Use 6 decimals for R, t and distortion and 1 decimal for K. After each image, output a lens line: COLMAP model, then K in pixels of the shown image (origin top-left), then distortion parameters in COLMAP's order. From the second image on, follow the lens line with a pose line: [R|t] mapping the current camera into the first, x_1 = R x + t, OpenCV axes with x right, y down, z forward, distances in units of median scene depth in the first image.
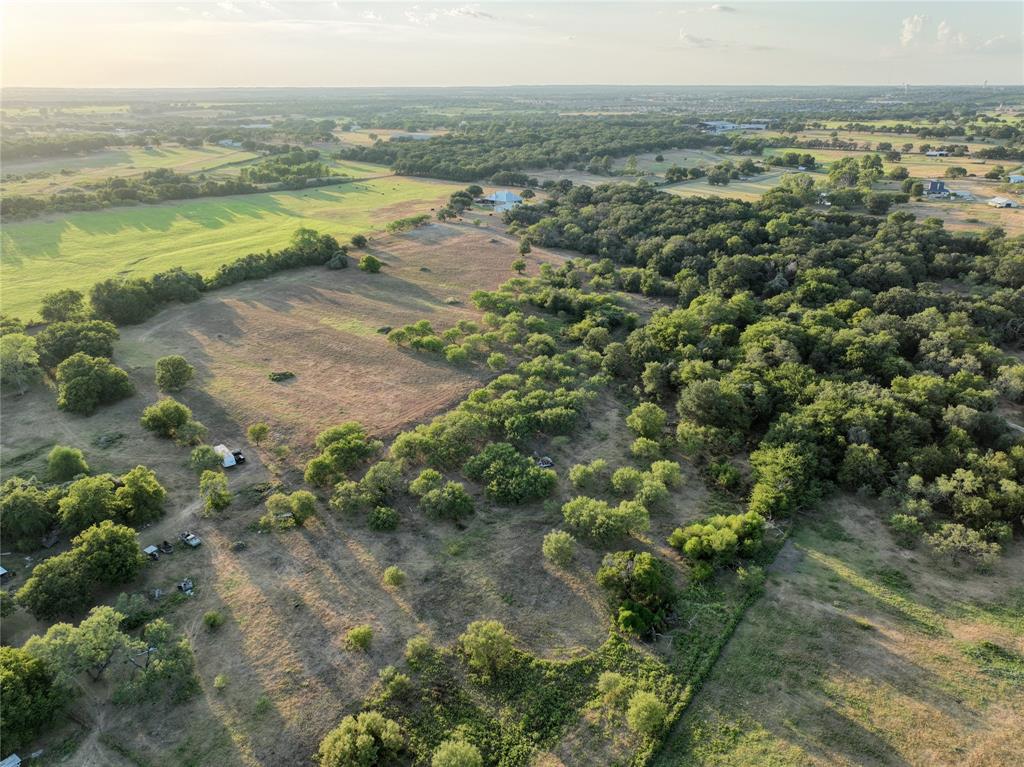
lens RADIAL K [[712.9, 0, 512.4], [0, 712.9, 383.0], [0, 0, 1]] dist [-0.001465, 0.014163]
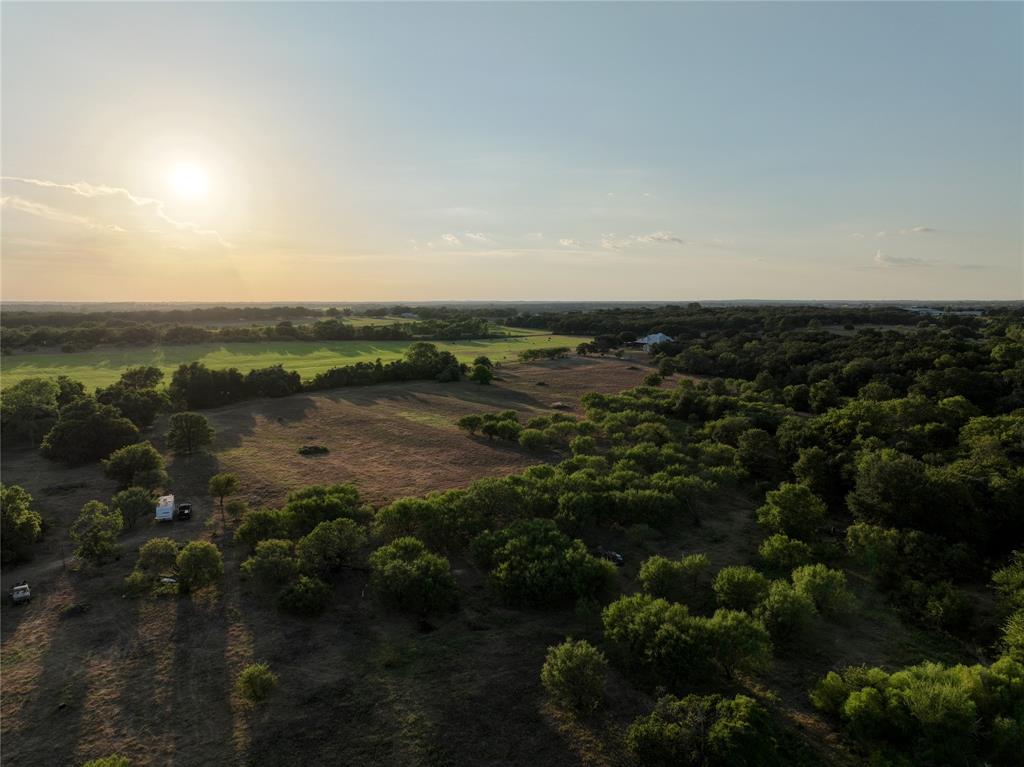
lens RADIAL K [[712.9, 0, 515.5], [0, 712.9, 382.3], [0, 0, 1]] dist [-0.001465, 0.014163]
pose [[0.967469, 0.031091, -0.251072, 0.112846], [-0.100689, 0.957754, -0.269386, 0.134683], [0.232089, 0.285903, 0.929728, 0.360611]]
